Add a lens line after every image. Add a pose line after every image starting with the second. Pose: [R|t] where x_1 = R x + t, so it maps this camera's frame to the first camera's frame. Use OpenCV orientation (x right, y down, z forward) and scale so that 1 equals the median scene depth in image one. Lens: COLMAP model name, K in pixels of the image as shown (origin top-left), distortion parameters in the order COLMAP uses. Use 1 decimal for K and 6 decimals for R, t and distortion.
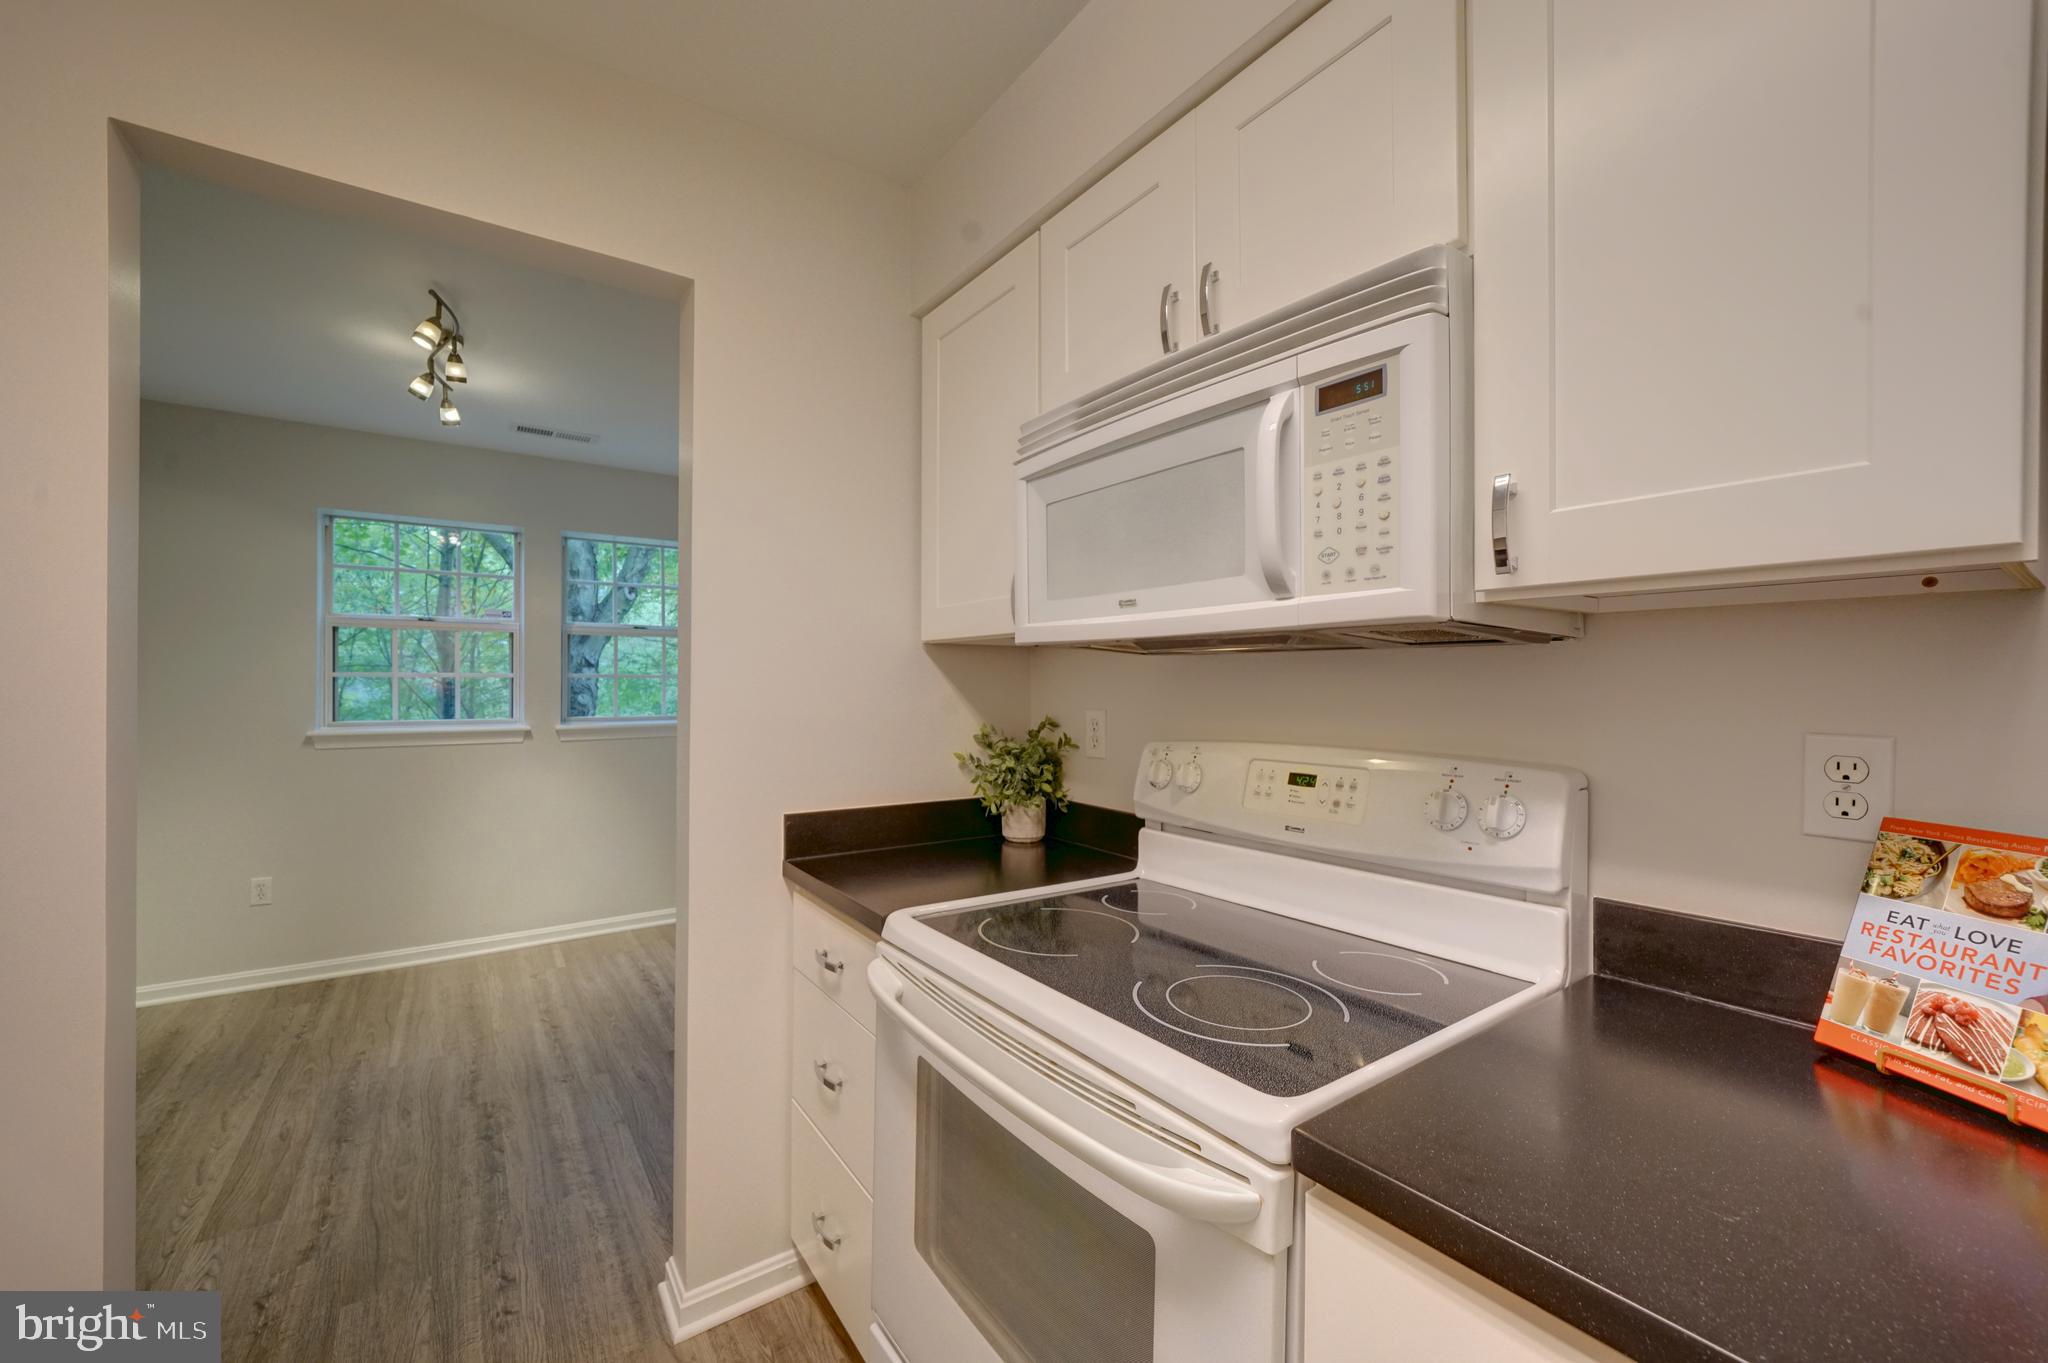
lens RADIAL K [[801.0, 0, 1016.9], [0, 801.0, 685.4], [0, 0, 1]] dist [-0.005701, 0.000361]
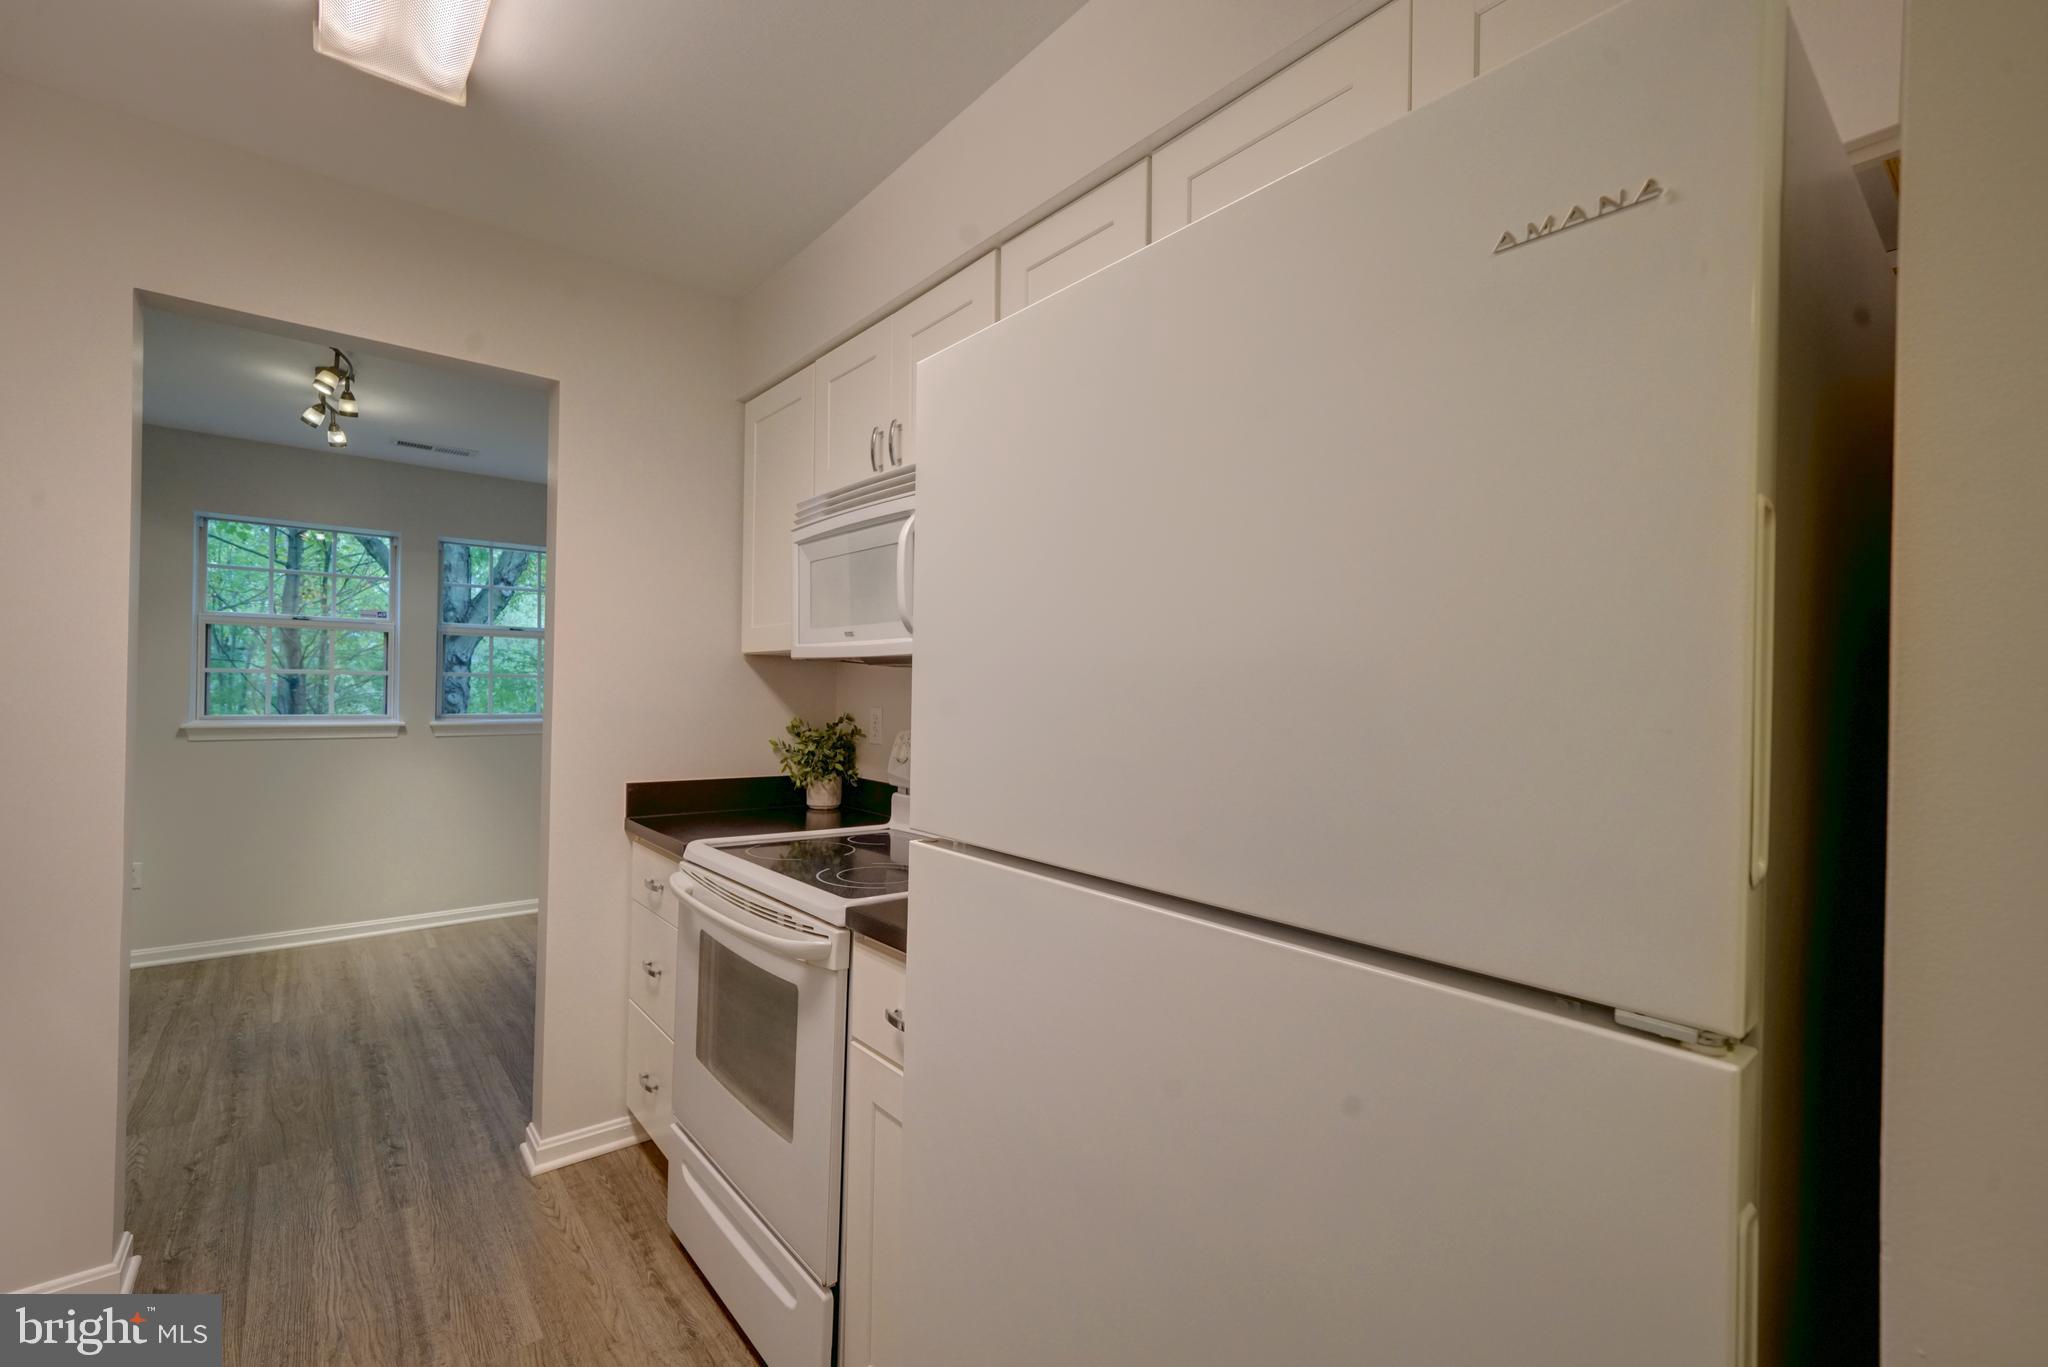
lens RADIAL K [[872.9, 0, 1020.8], [0, 872.9, 691.1], [0, 0, 1]] dist [0.002804, 0.000405]
pose [[0.996466, 0.013644, 0.082886, 0.211106], [-0.013567, 0.999907, -0.001482, 0.002447], [-0.082899, 0.000352, 0.996558, -0.437809]]
